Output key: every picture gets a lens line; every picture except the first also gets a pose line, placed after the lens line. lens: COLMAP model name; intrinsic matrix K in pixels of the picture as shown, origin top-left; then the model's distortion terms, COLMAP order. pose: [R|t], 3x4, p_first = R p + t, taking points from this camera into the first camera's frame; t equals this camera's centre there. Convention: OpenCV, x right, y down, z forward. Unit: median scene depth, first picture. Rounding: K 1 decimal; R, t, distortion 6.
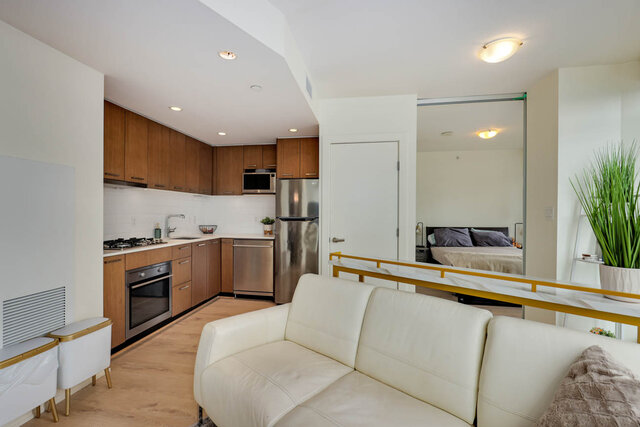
lens RADIAL K [[286.4, 0, 316.9], [0, 286.4, 213.5], [0, 0, 1]] dist [-0.001958, -0.000170]
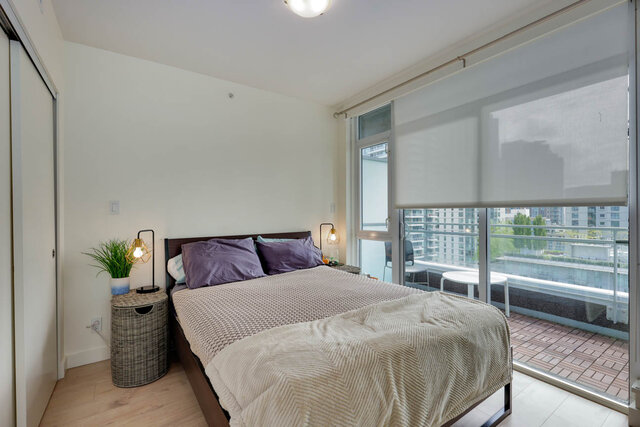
lens RADIAL K [[286.4, 0, 316.9], [0, 286.4, 213.5], [0, 0, 1]] dist [-0.001958, -0.000170]
pose [[0.716763, -0.011466, 0.697223, 0.265023], [0.016778, 0.999859, -0.000805, 0.012754], [-0.697115, 0.012275, 0.716854, 0.572977]]
